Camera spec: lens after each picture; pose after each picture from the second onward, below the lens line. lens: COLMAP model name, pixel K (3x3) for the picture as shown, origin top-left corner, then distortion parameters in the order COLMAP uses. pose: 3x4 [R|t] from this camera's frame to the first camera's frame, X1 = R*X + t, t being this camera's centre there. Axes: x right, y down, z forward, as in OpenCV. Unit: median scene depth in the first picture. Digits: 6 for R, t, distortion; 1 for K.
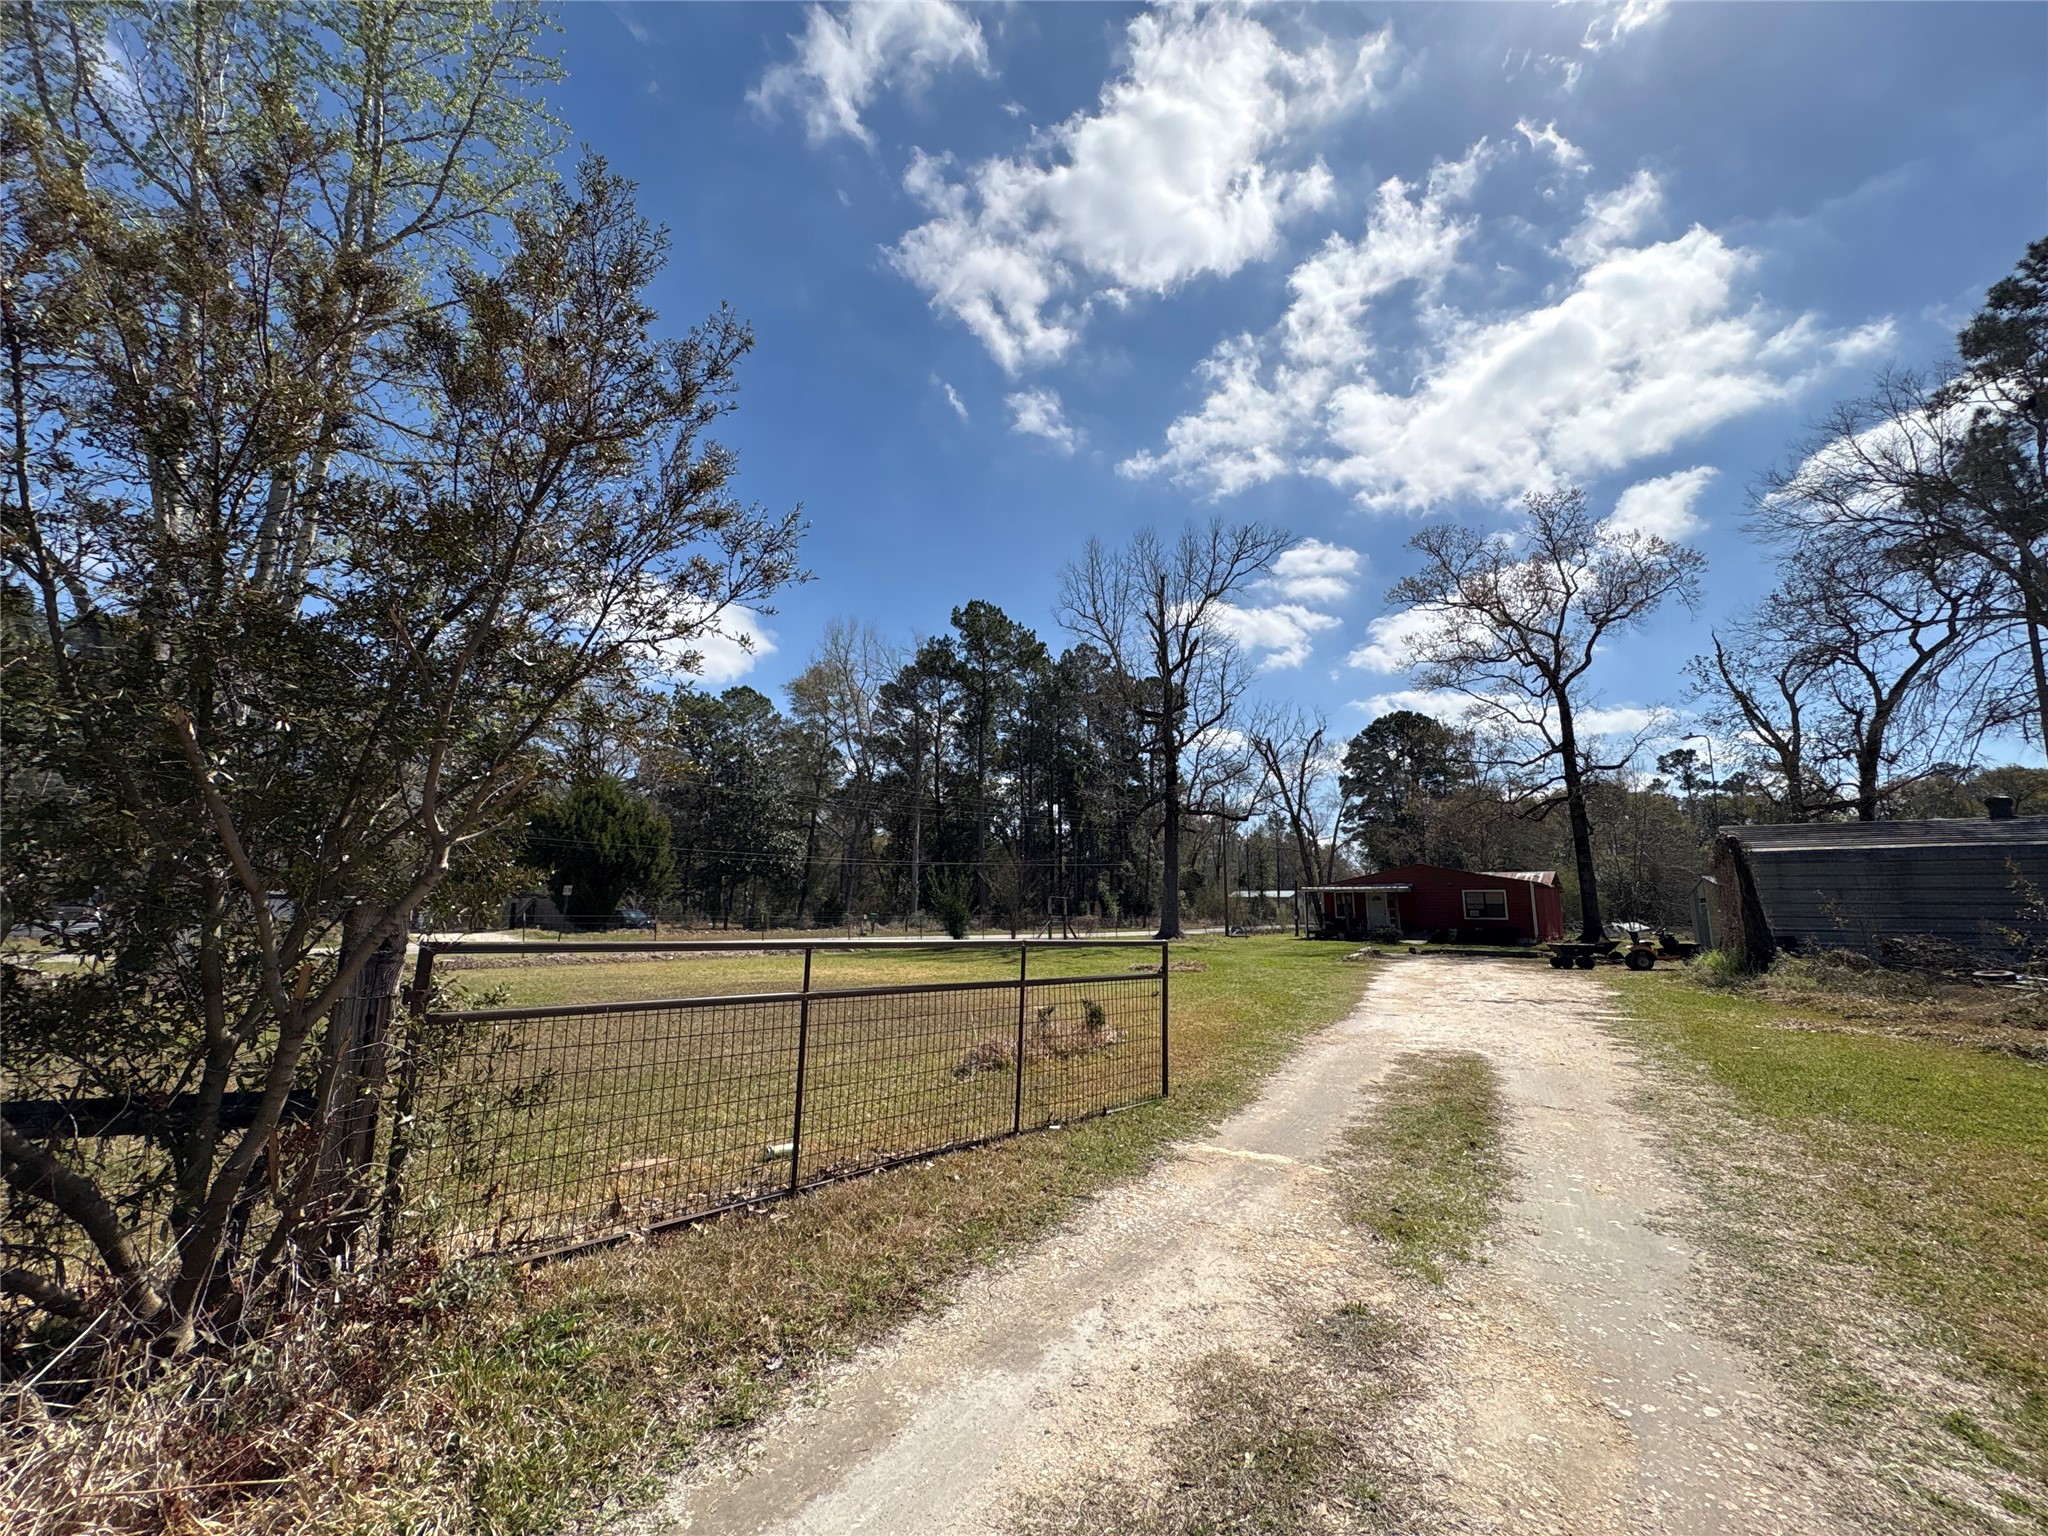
lens RADIAL K [[833.7, 0, 1026.9], [0, 833.7, 764.9], [0, 0, 1]] dist [-0.000071, 0.000354]
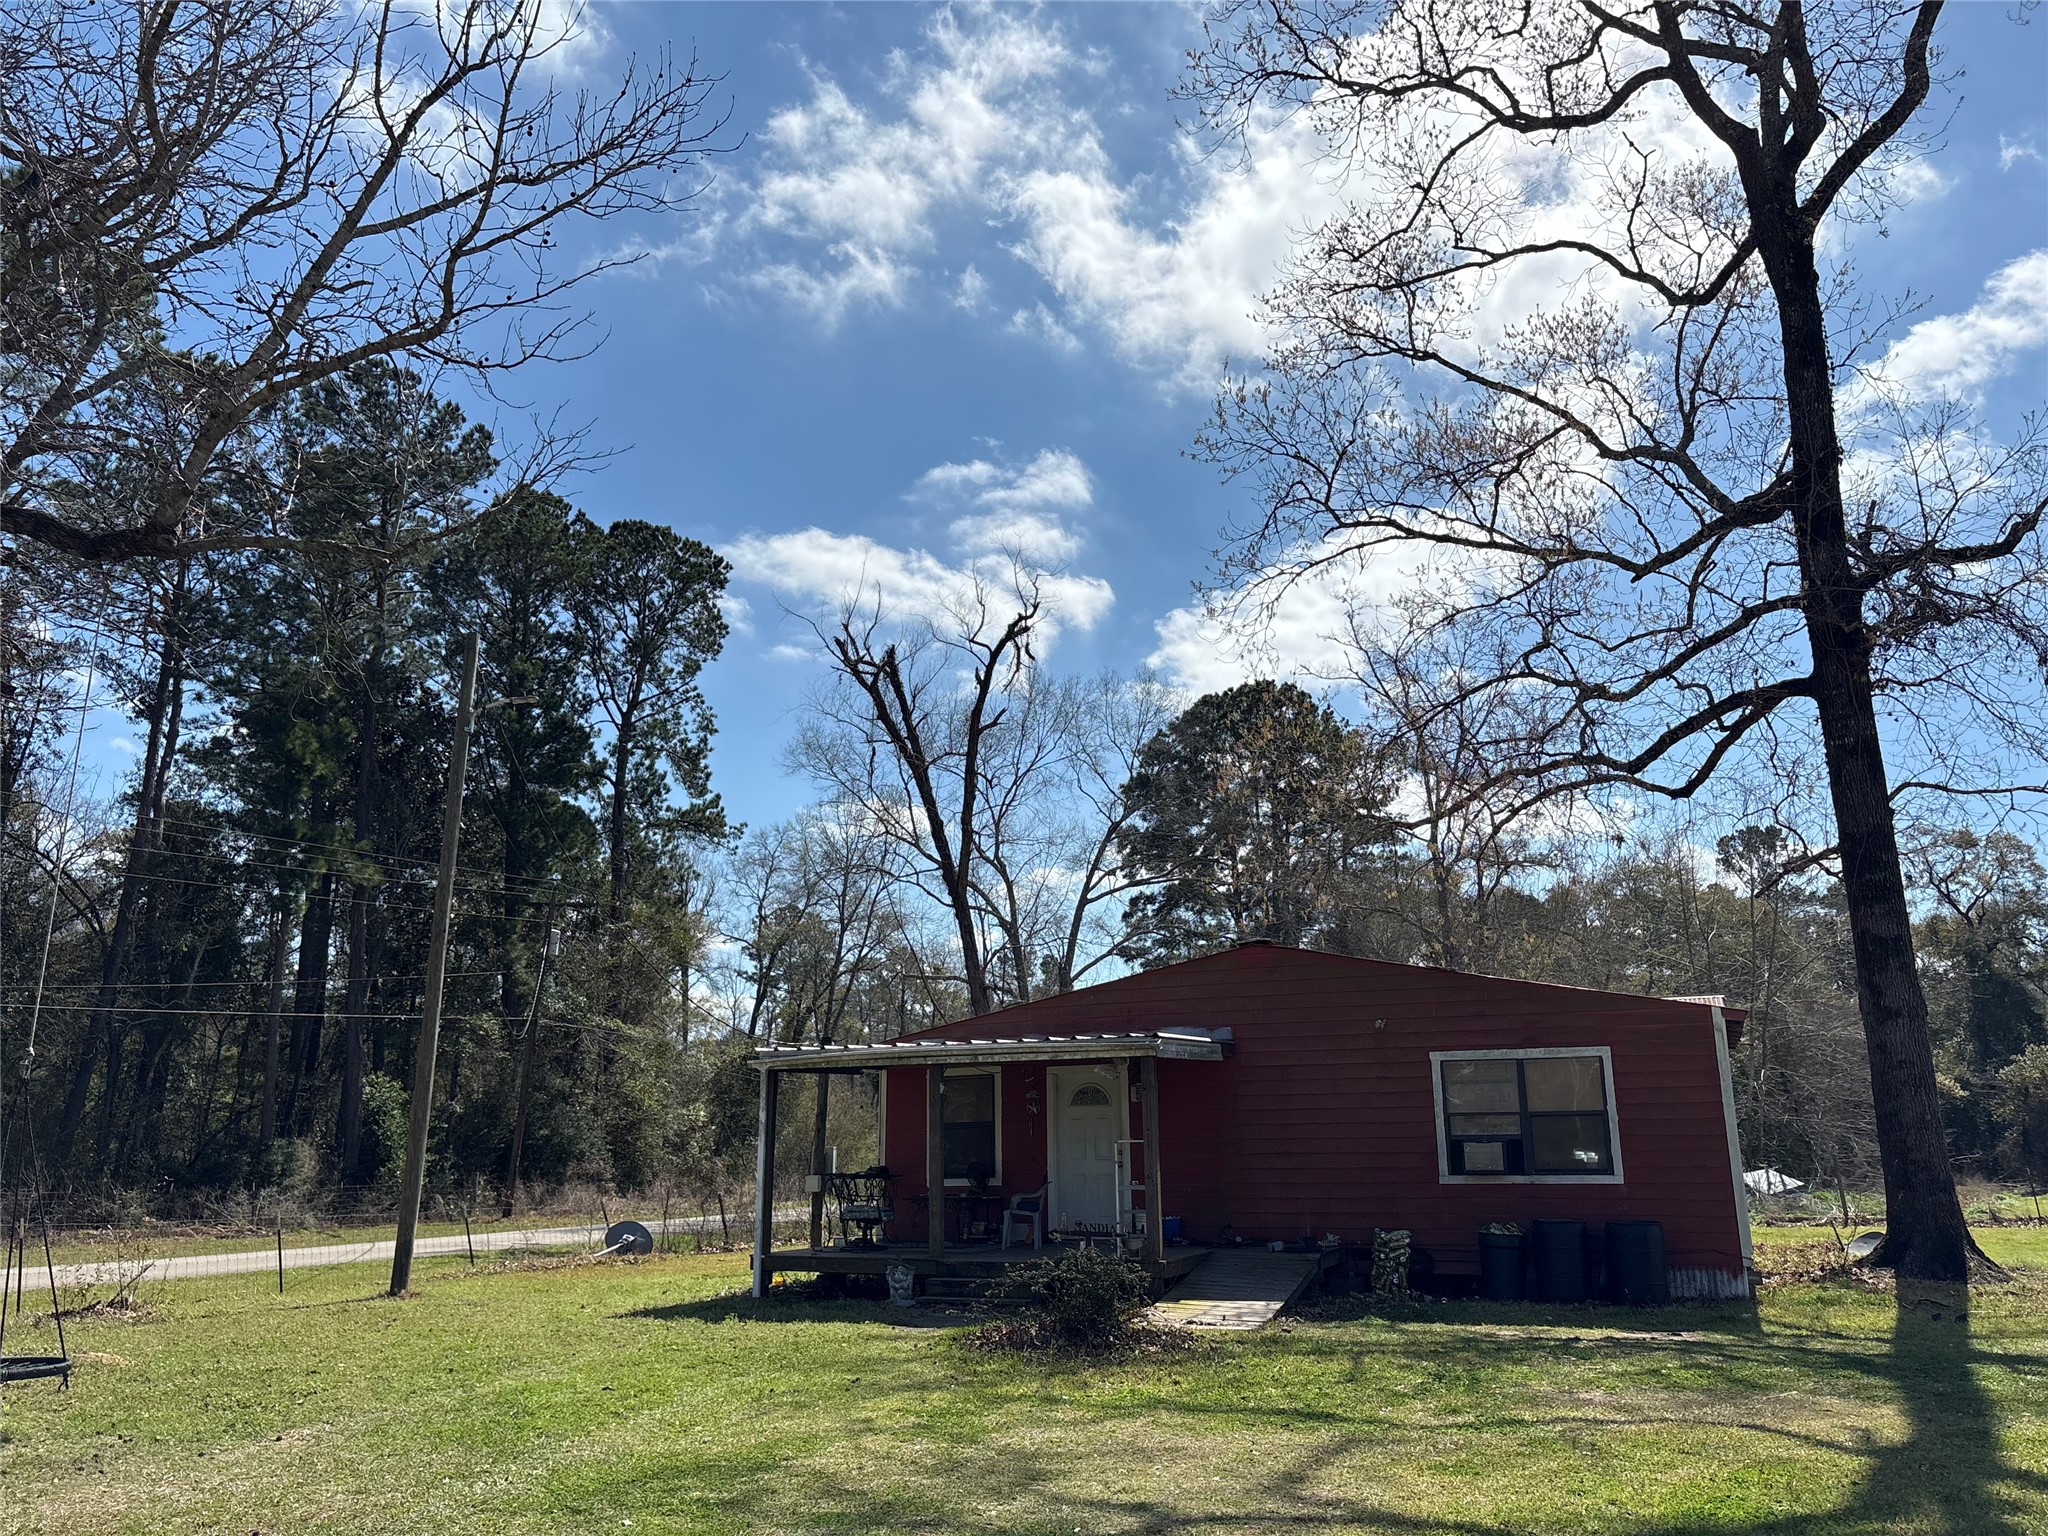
lens RADIAL K [[1567.4, 0, 1024.0], [0, 1567.4, 768.0], [0, 0, 1]] dist [0.051749, -0.055462]
pose [[0.963666, 0.040752, 0.263984, 0.126029], [-0.021222, 0.996850, -0.076415, 0.046170], [-0.266266, 0.068036, 0.961495, 0.260092]]
